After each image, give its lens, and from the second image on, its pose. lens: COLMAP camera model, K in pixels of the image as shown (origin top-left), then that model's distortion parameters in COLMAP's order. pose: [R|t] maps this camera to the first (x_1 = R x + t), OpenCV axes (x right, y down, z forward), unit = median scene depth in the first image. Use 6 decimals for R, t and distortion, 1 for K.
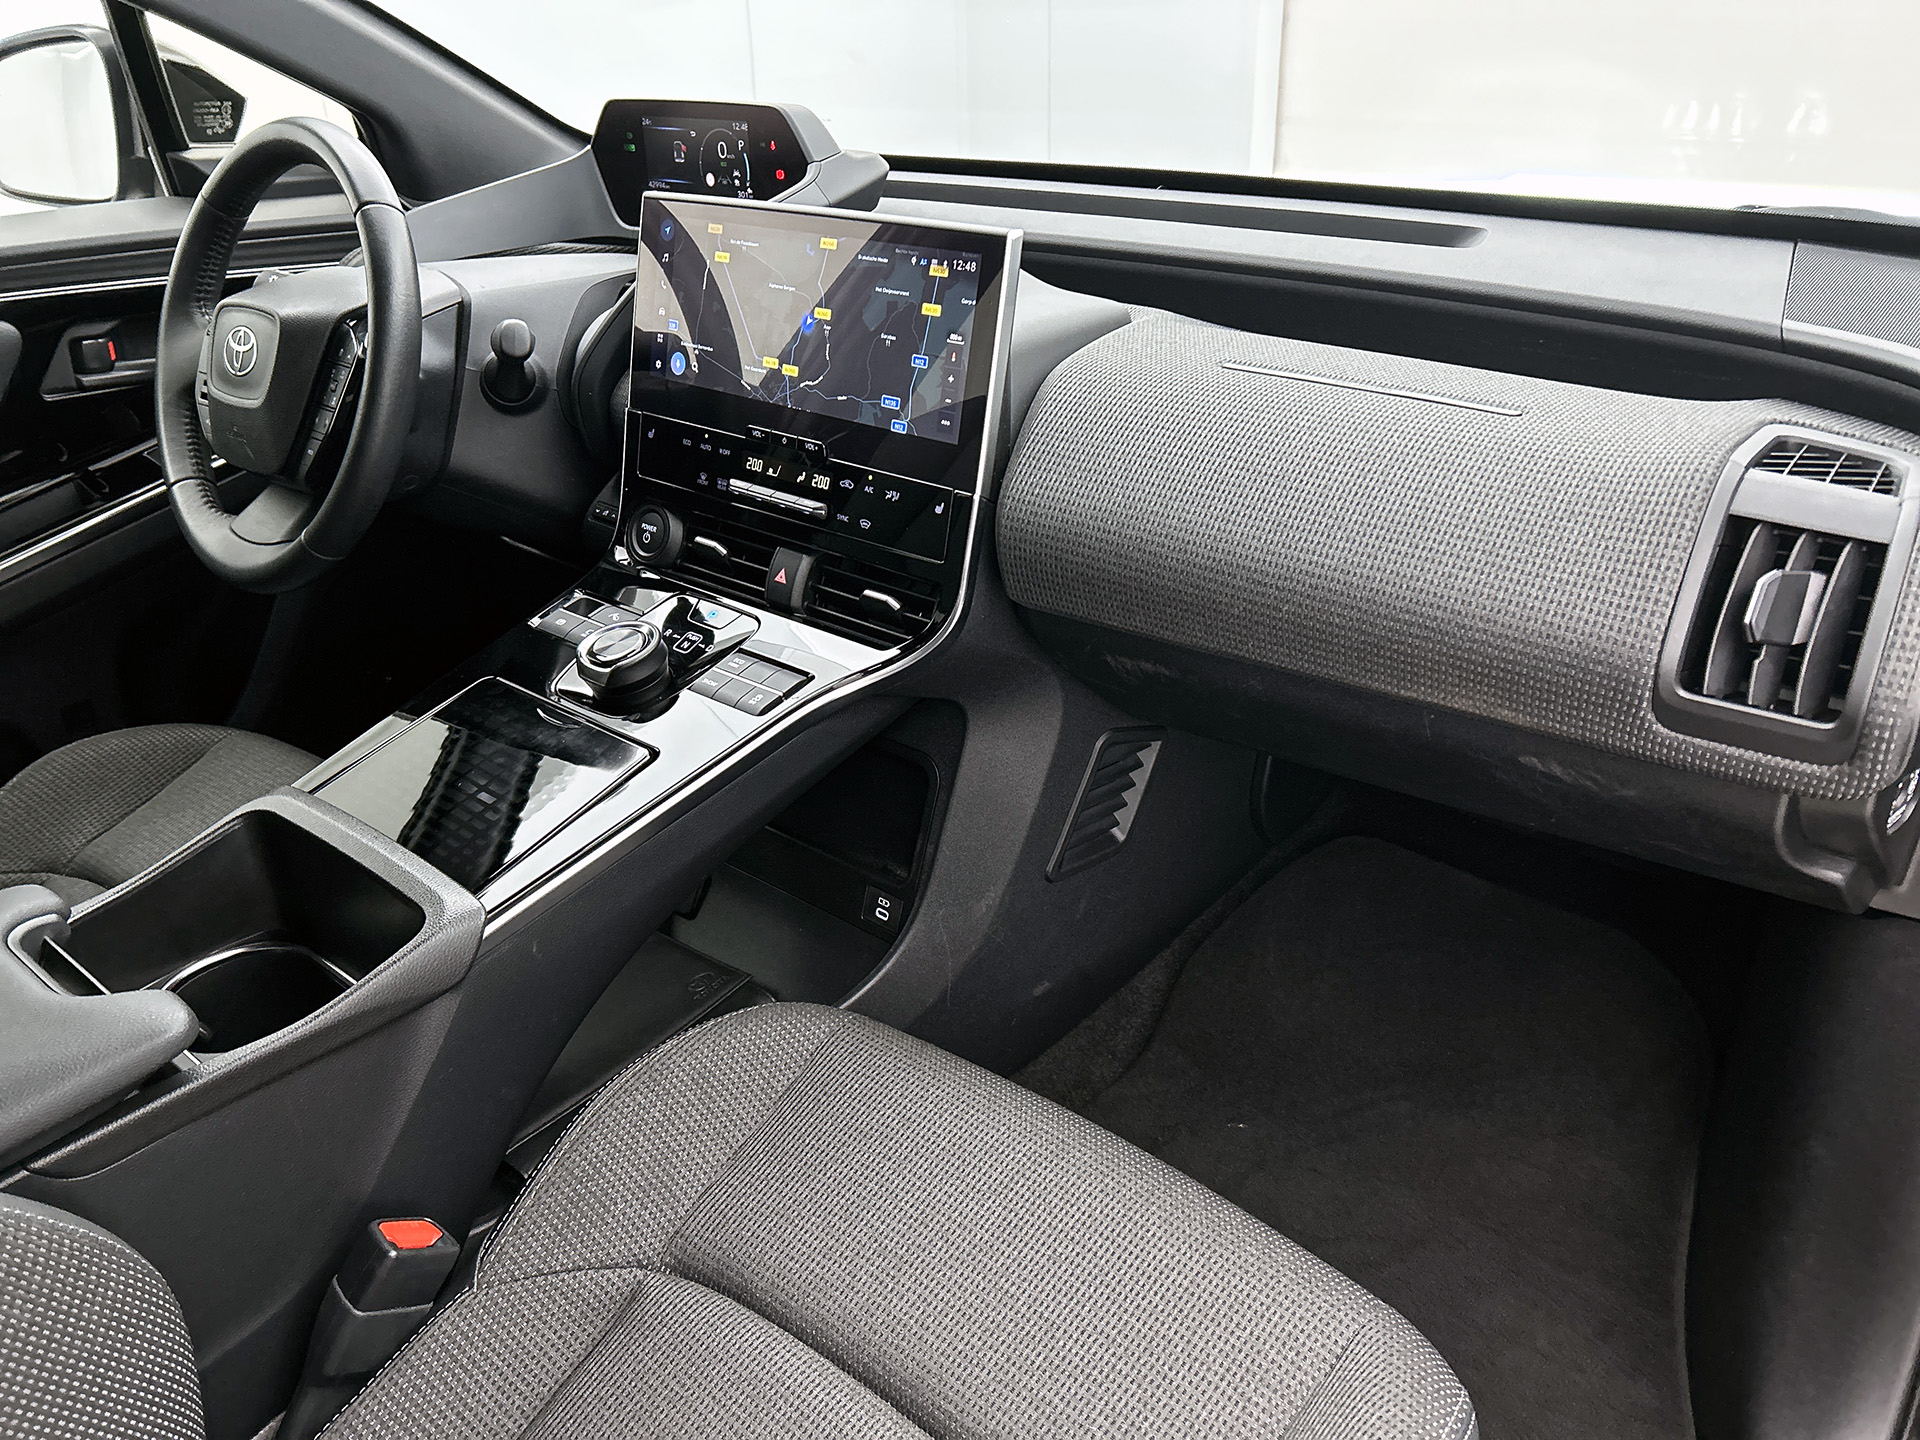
lens RADIAL K [[1410.7, 0, 960.0], [0, 1410.7, 720.0], [0, 0, 1]] dist [0.046928, -0.051466]
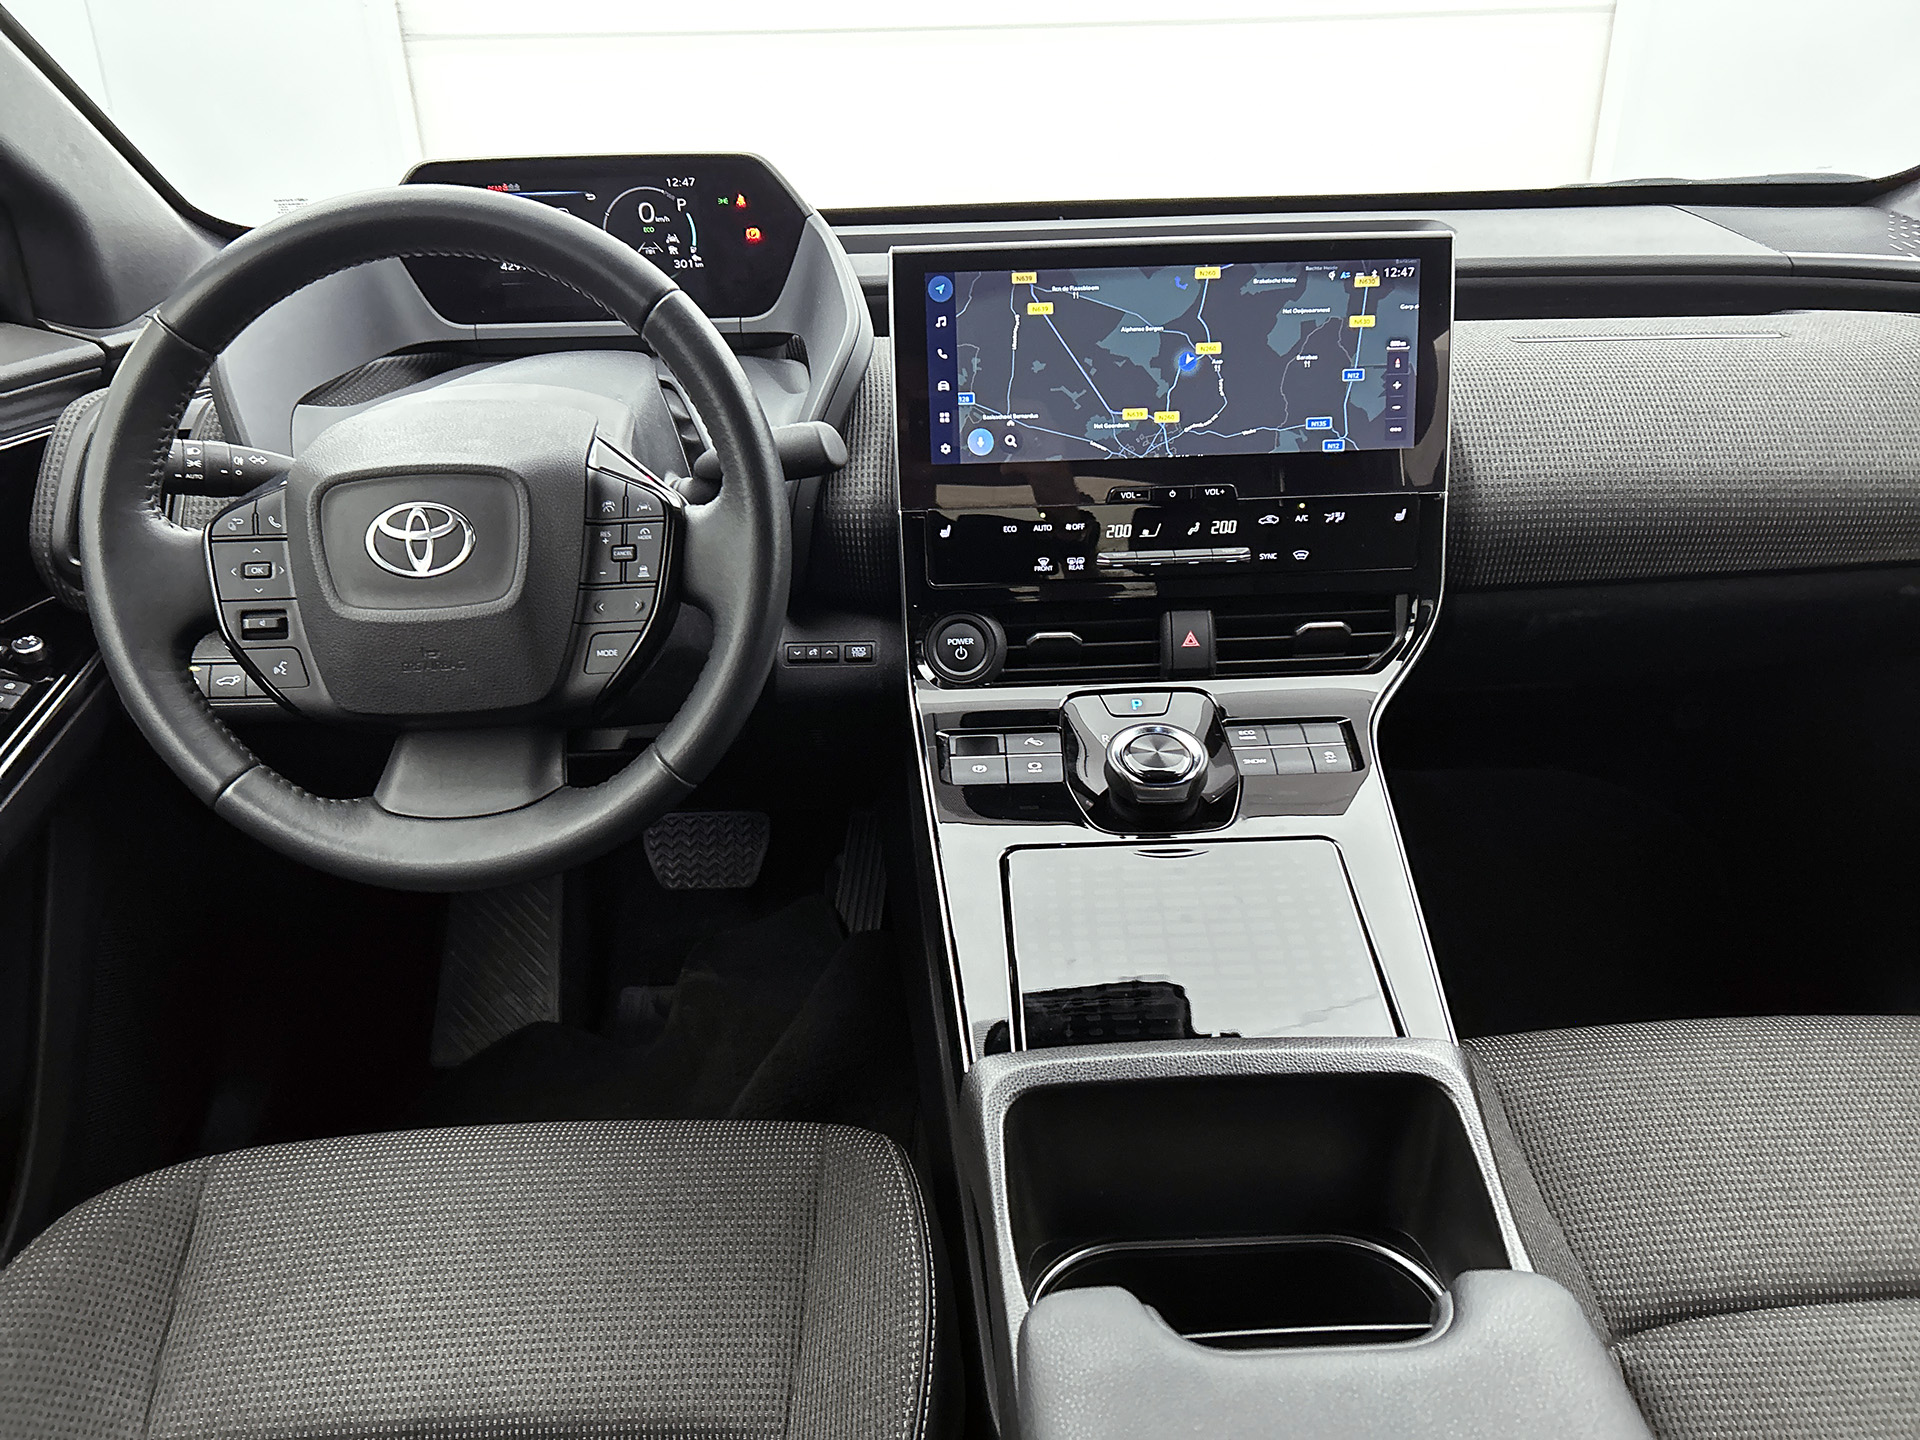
lens RADIAL K [[1448.2, 0, 960.0], [0, 1448.2, 720.0], [0, 0, 1]] dist [0.048003, -0.063031]
pose [[0.741512, -0.285973, 0.606942, -0.845367], [0.315163, 0.947063, 0.061187, -0.162637], [-0.592310, 0.145915, 0.792387, 0.370207]]
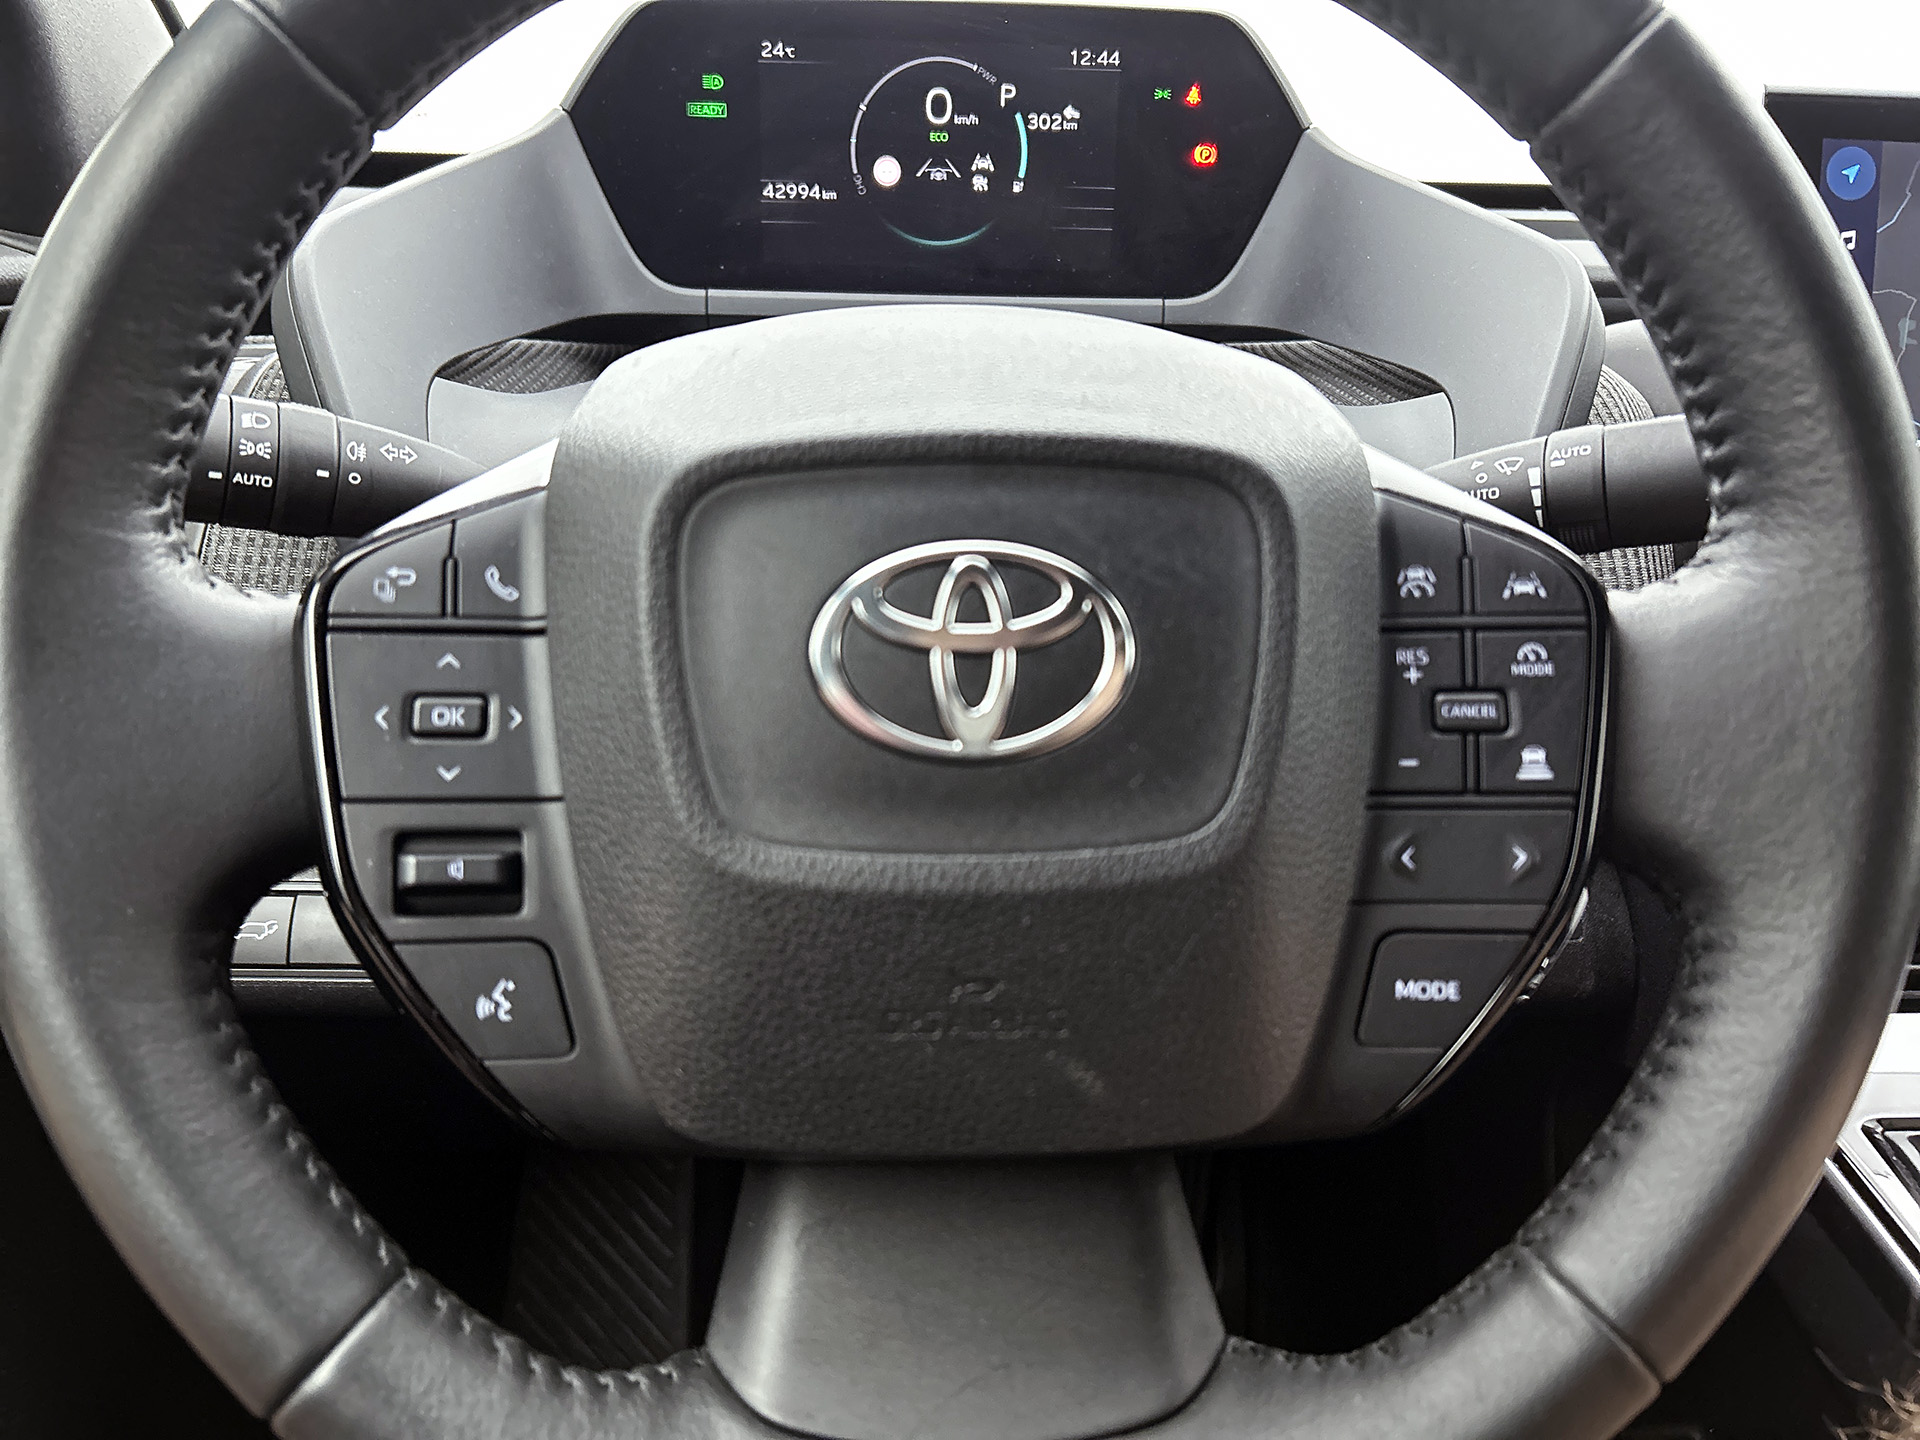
lens RADIAL K [[1464.0, 0, 918.2], [0, 1464.0, 731.7], [0, 0, 1]] dist [0.001976, 0.000189]
pose [[0.738283, -0.199656, 0.644264, -0.739977], [0.275198, 0.961229, -0.017475, -0.277255], [-0.615796, 0.190201, 0.764604, 0.935762]]
